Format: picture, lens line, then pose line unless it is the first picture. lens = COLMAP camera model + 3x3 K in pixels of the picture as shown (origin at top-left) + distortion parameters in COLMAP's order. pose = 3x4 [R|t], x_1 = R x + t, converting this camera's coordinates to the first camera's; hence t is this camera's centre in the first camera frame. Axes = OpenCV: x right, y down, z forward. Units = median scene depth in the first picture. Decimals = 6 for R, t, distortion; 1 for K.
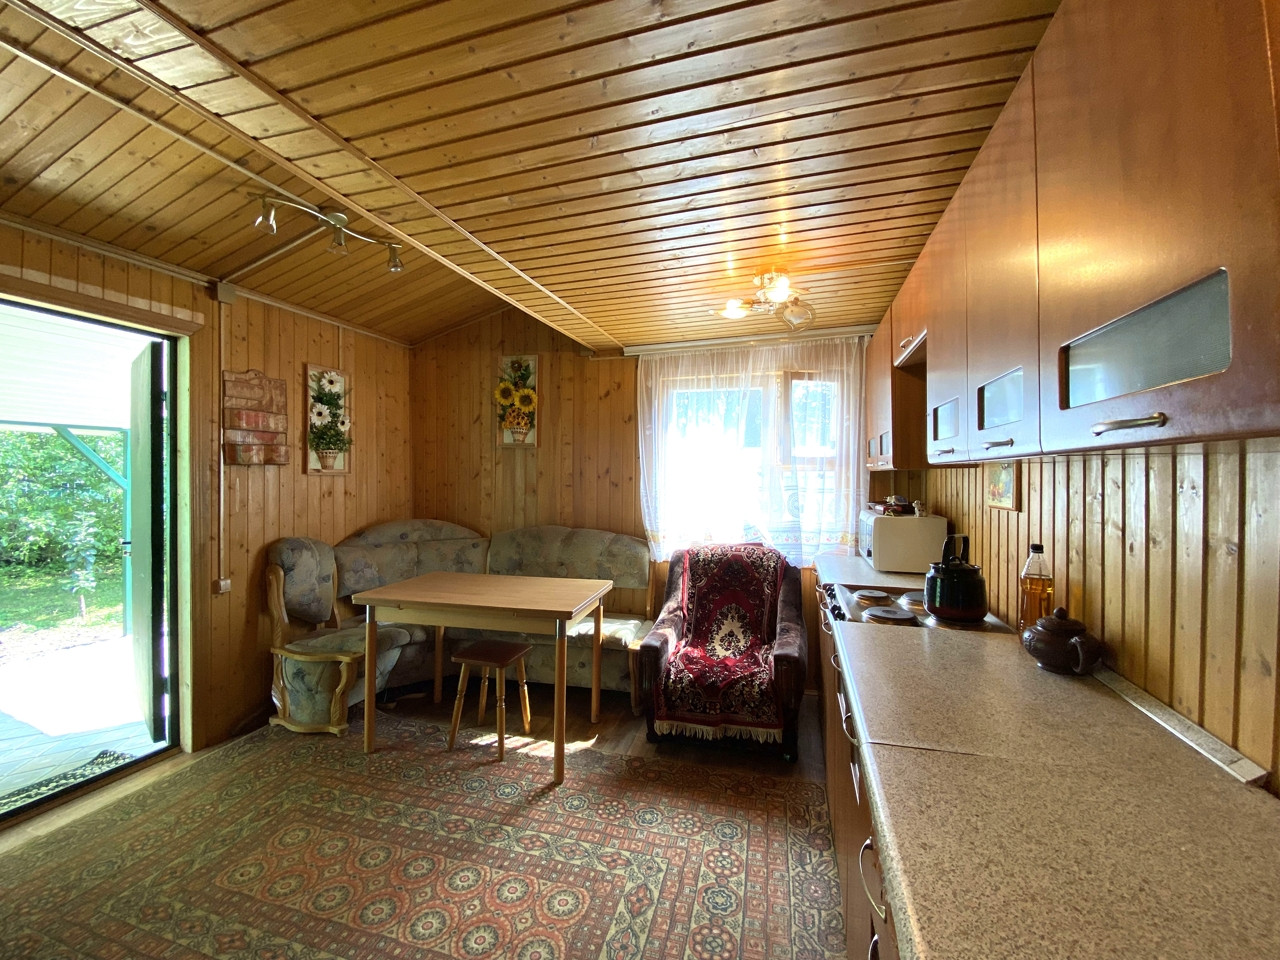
lens RADIAL K [[521.4, 0, 638.4], [0, 521.4, 478.5], [0, 0, 1]] dist [0.055656, -0.038722]
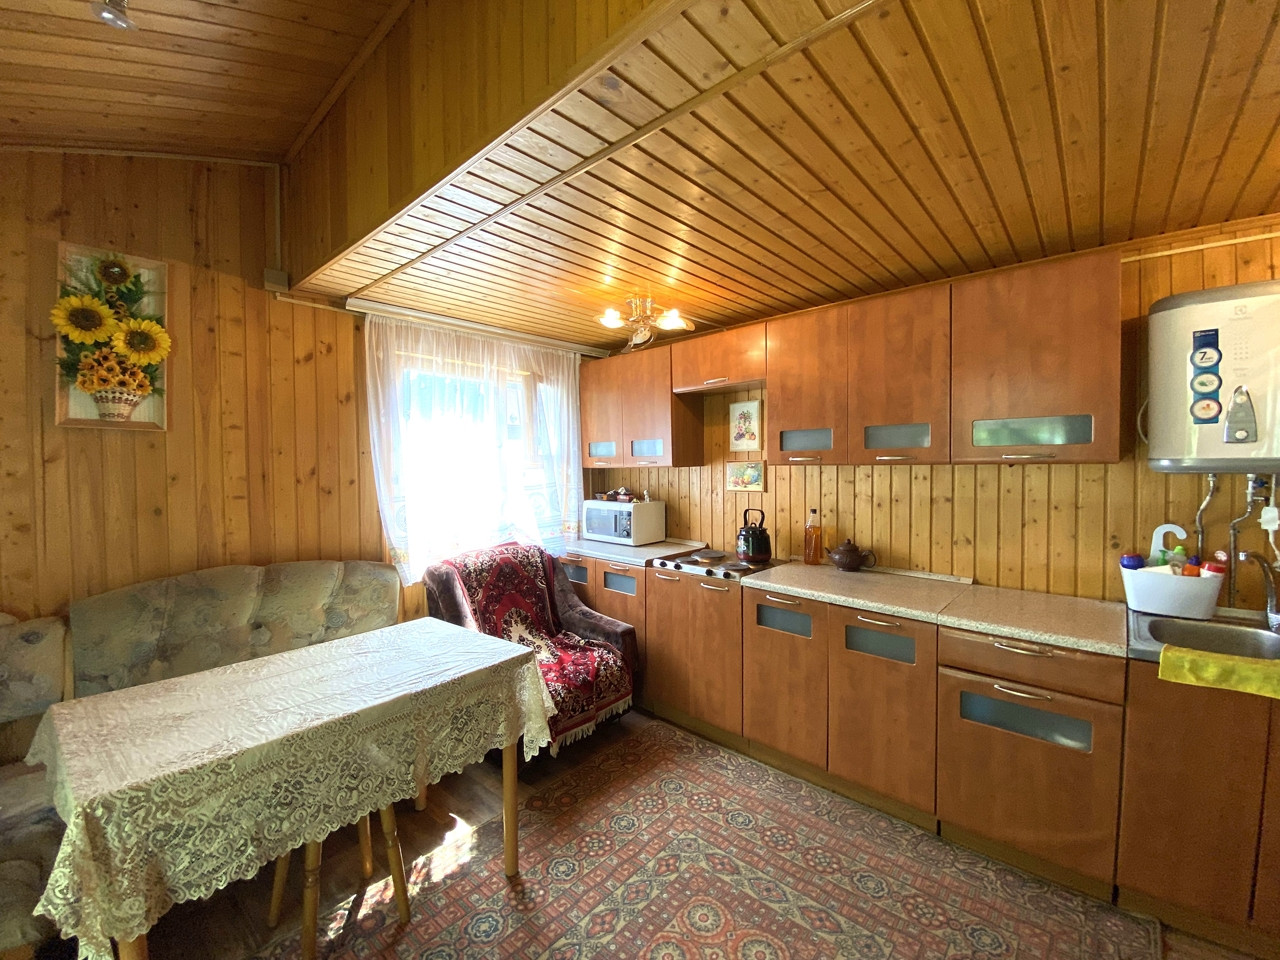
lens RADIAL K [[521.4, 0, 638.4], [0, 521.4, 478.5], [0, 0, 1]] dist [0.055656, -0.038722]
pose [[0.439193, -0.030189, 0.897886, -0.537242], [0.015807, 0.999540, 0.025875, -0.018090], [-0.898254, 0.002828, 0.439468, 0.347524]]
